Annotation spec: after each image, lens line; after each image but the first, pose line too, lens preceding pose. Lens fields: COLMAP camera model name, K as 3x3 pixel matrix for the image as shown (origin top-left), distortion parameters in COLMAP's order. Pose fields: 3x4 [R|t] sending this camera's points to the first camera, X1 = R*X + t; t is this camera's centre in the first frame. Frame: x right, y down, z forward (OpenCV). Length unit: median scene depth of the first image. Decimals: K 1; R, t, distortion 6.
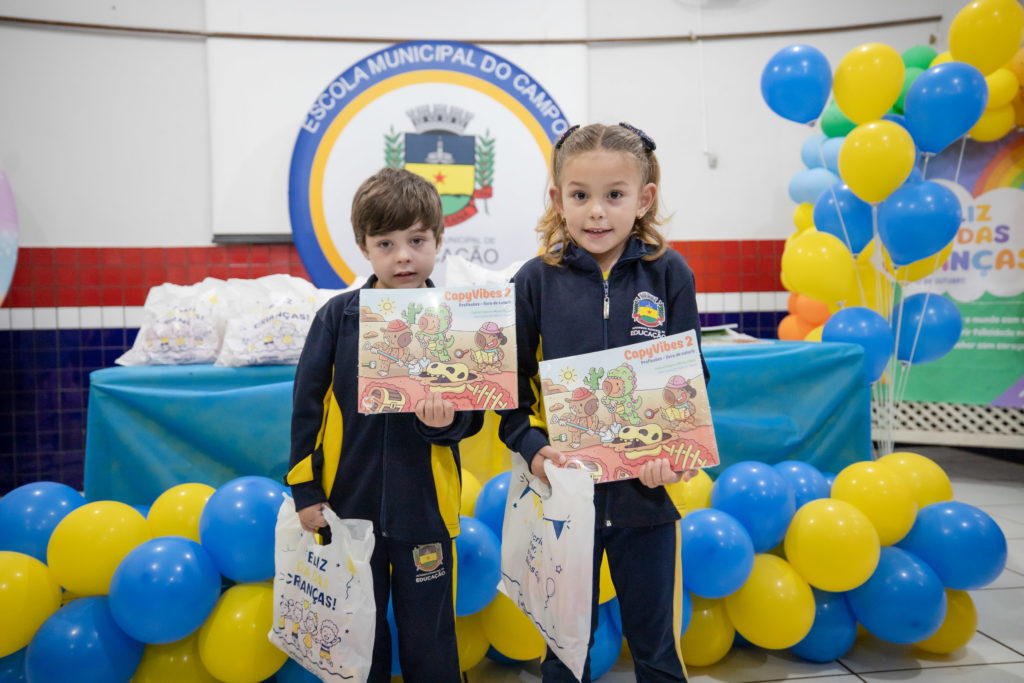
lens RADIAL K [[864.5, 0, 518.4], [0, 864.5, 333.1], [0, 0, 1]] dist [0.046386, 0.001524]
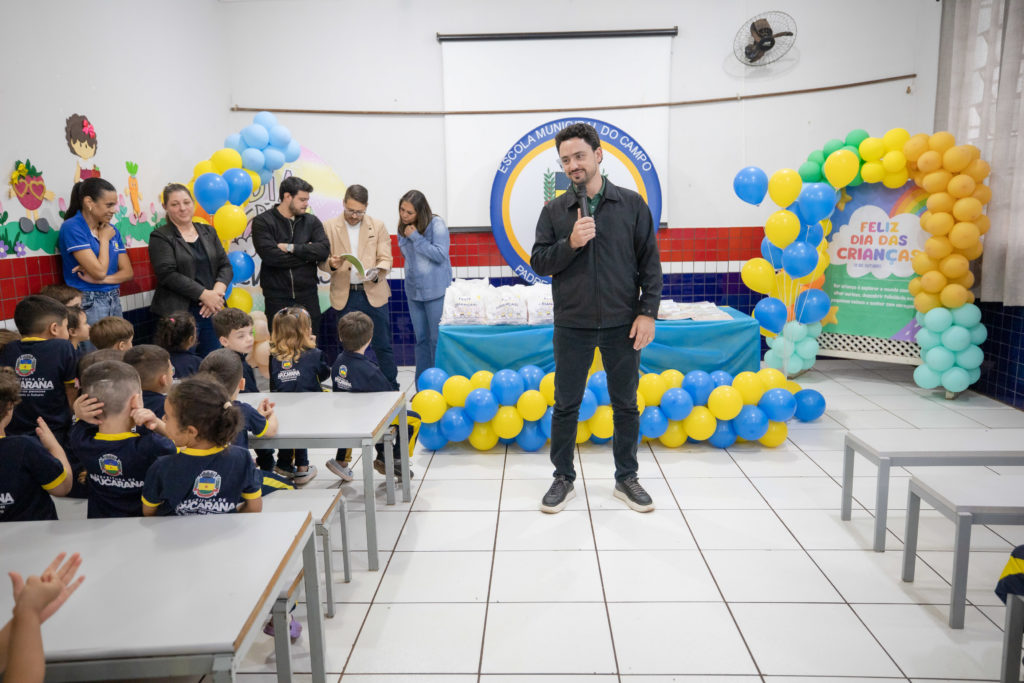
lens RADIAL K [[792.3, 0, 509.1], [0, 792.3, 340.7], [0, 0, 1]] dist [0.058035, 0.003452]
pose [[0.984514, 0.032008, -0.172358, 0.069229], [-0.007630, 0.990082, 0.140284, -0.131401], [0.175139, -0.136796, 0.974994, -0.681652]]
